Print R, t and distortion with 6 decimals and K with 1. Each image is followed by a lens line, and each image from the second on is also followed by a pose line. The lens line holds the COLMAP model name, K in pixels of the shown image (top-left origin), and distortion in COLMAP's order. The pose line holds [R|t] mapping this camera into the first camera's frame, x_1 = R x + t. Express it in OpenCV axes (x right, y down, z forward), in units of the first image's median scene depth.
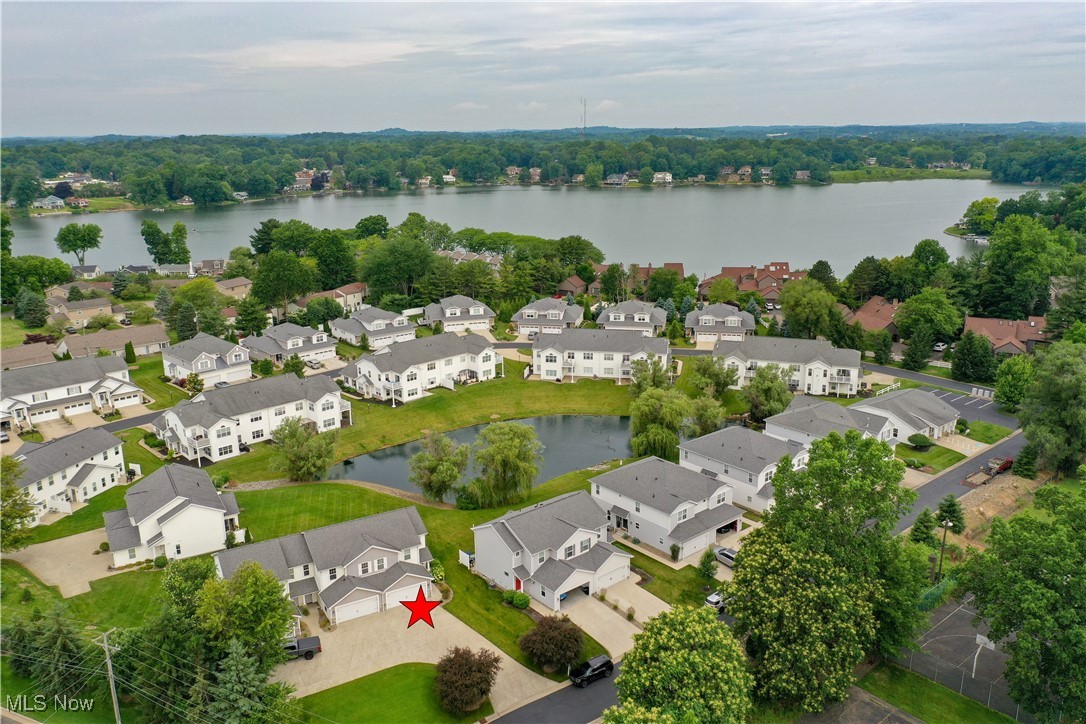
lens RADIAL K [[866.7, 0, 543.0], [0, 866.7, 362.0], [0, 0, 1]] dist [-0.002680, -0.007953]
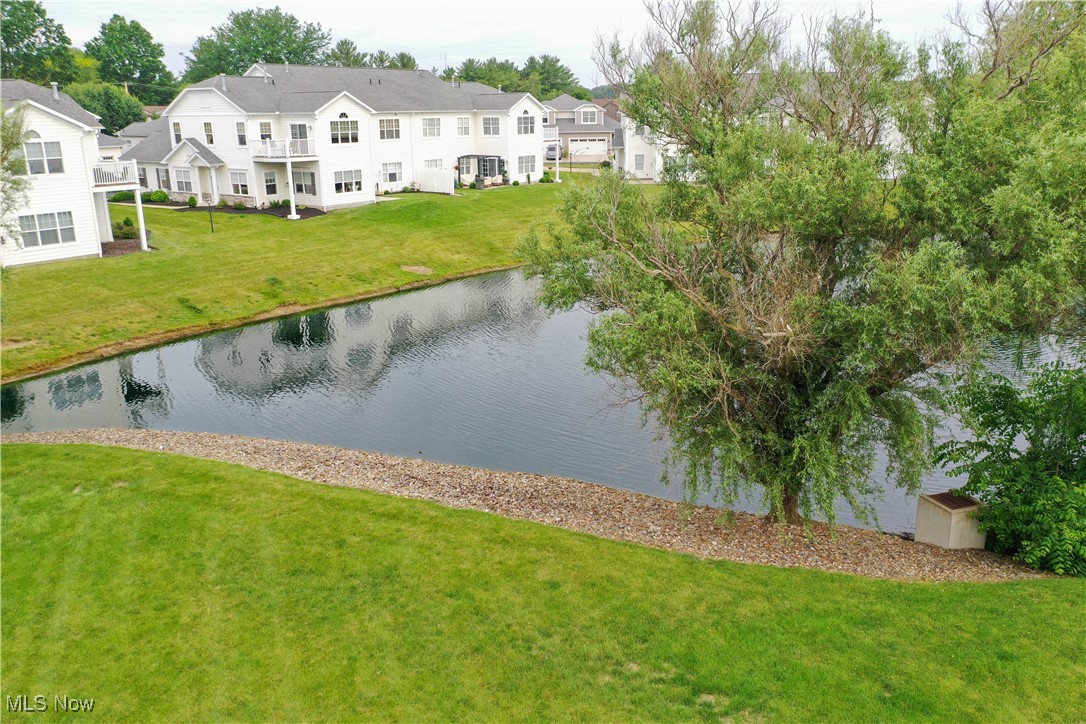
lens RADIAL K [[866.7, 0, 543.0], [0, 866.7, 362.0], [0, 0, 1]] dist [-0.002680, -0.007953]
pose [[0.985521, -0.057995, 0.159329, -0.124239], [0.055362, 0.998247, 0.020917, 0.093396], [-0.160263, -0.011793, 0.987004, 0.614000]]
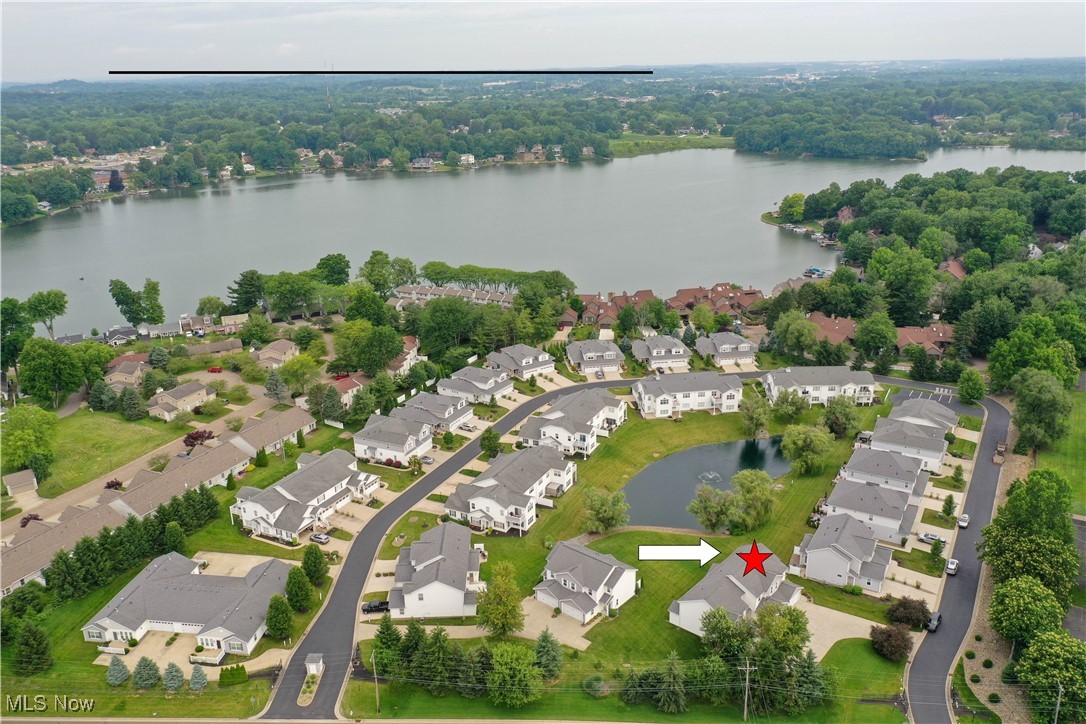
lens RADIAL K [[866.7, 0, 543.0], [0, 866.7, 362.0], [0, 0, 1]] dist [-0.002680, -0.007953]
pose [[0.941803, -0.118749, 0.314492, -0.574234], [0.097450, 0.991802, 0.082662, -0.191150], [-0.321730, -0.047204, 0.945654, -0.191184]]
